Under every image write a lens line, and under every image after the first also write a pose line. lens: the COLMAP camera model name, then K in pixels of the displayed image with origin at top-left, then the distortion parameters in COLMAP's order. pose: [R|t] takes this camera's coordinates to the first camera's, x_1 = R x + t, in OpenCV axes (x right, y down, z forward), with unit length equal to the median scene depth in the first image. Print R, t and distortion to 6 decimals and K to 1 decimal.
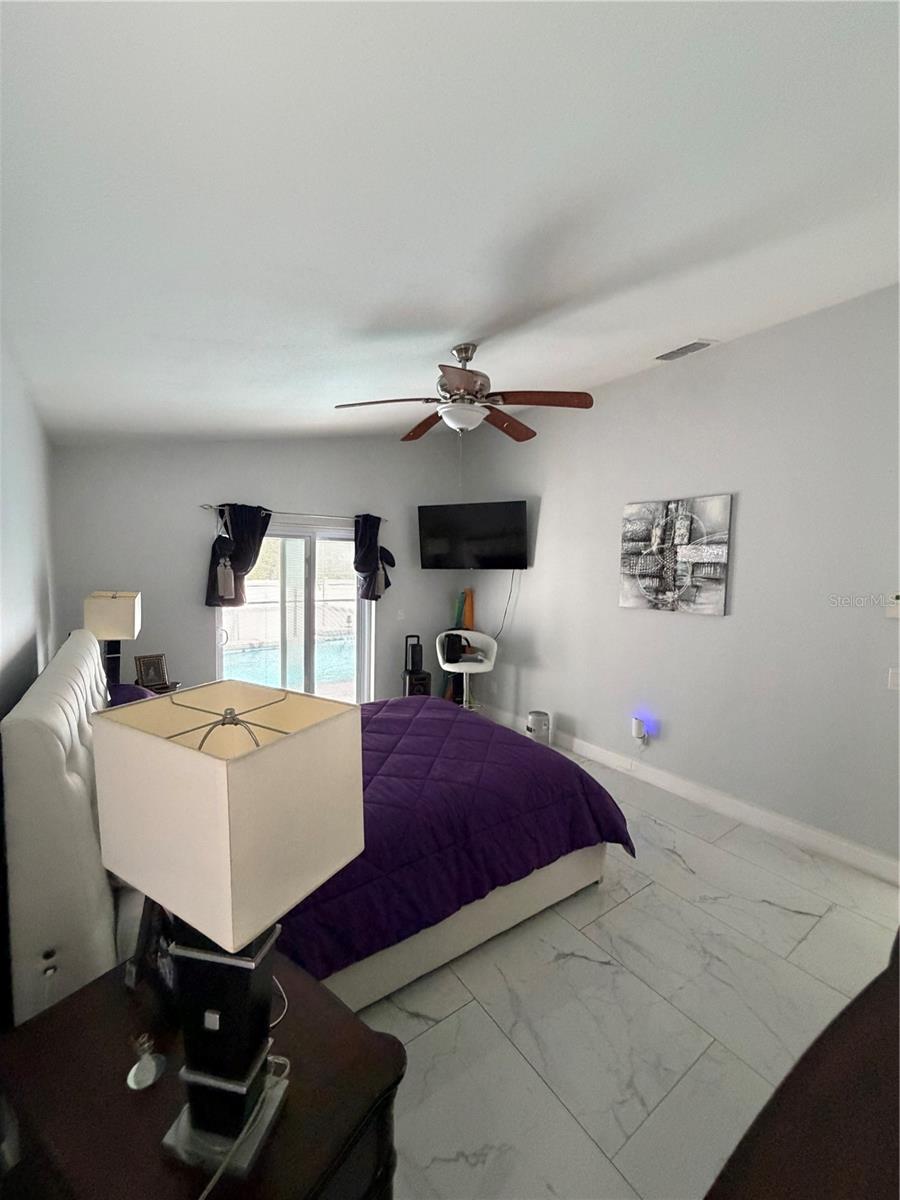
lens RADIAL K [[480.5, 0, 450.4], [0, 480.5, 596.6], [0, 0, 1]] dist [0.001991, 0.000202]
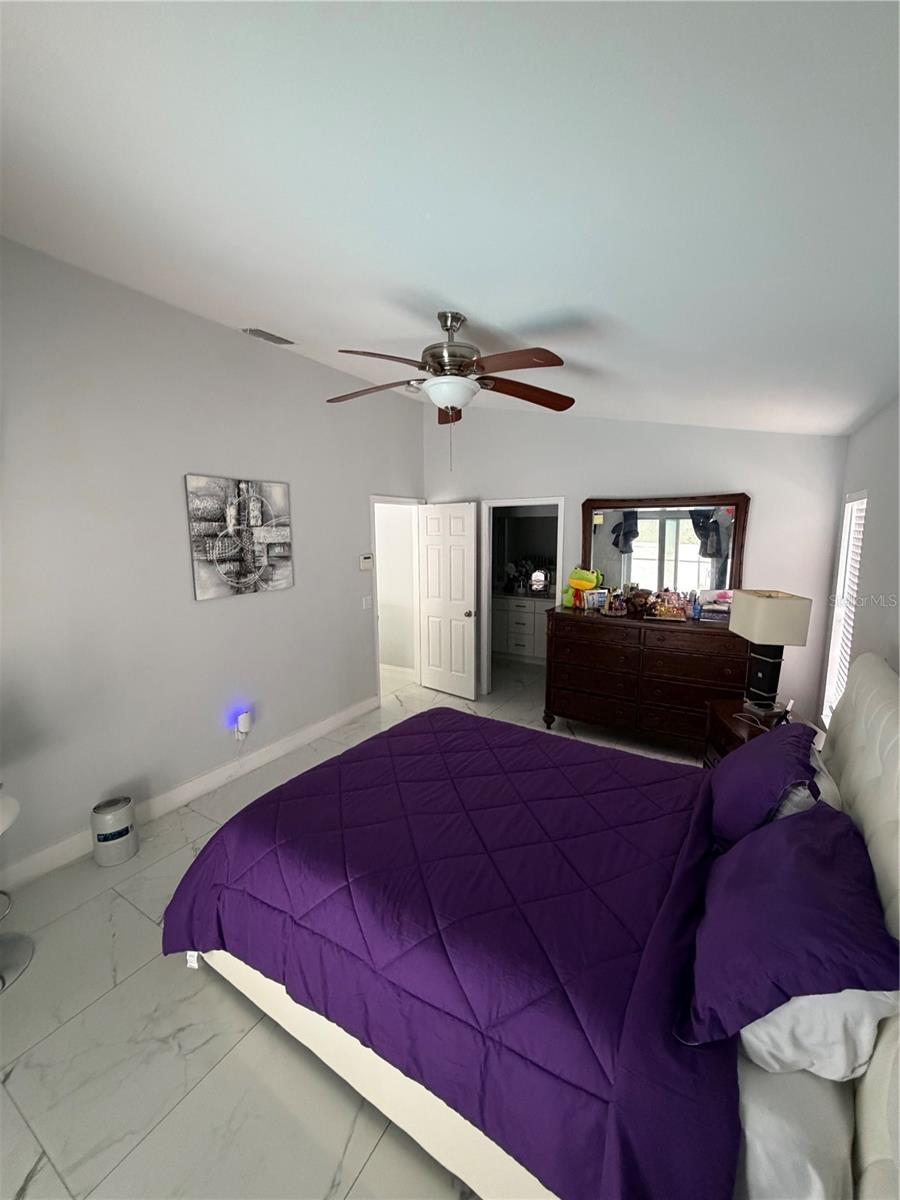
lens RADIAL K [[480.5, 0, 449.0], [0, 480.5, 601.2], [0, 0, 1]] dist [0.001991, 0.000202]
pose [[-0.381122, -0.153345, 0.911719, -0.615647], [0.066931, 0.978985, 0.192637, -0.118834], [-0.922099, 0.134440, -0.362849, 0.992814]]
